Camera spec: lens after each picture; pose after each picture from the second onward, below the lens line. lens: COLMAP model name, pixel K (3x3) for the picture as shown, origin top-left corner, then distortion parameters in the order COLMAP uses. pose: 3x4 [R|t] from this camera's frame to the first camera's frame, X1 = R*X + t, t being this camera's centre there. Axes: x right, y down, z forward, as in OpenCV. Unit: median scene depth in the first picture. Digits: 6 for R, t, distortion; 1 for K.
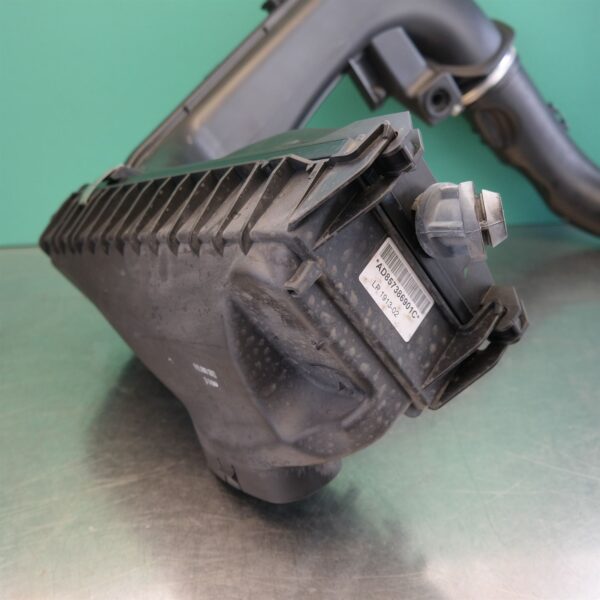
lens RADIAL K [[714.4, 0, 300.0], [0, 714.4, 300.0], [0, 0, 1]] dist [-0.005905, -0.022152]
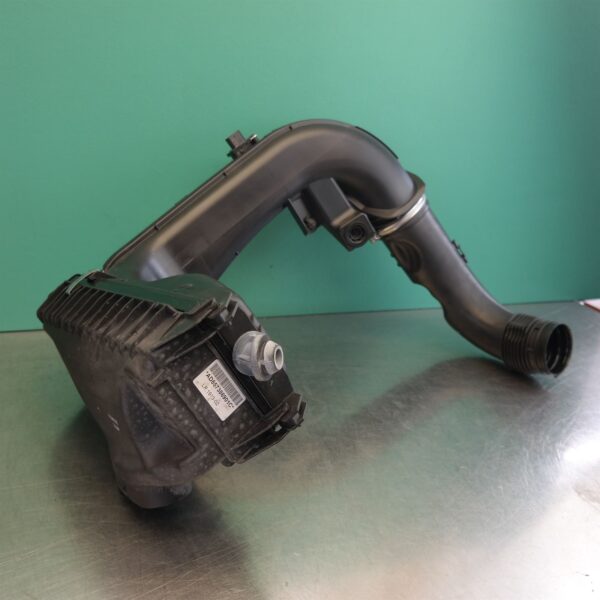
lens RADIAL K [[714.4, 0, 300.0], [0, 714.4, 300.0], [0, 0, 1]] dist [-0.005905, -0.022152]
pose [[0.990079, 0.131079, -0.050609, 0.375128], [-0.133678, 0.989664, -0.051921, -0.159830], [0.043281, 0.058171, 0.997368, -0.691079]]
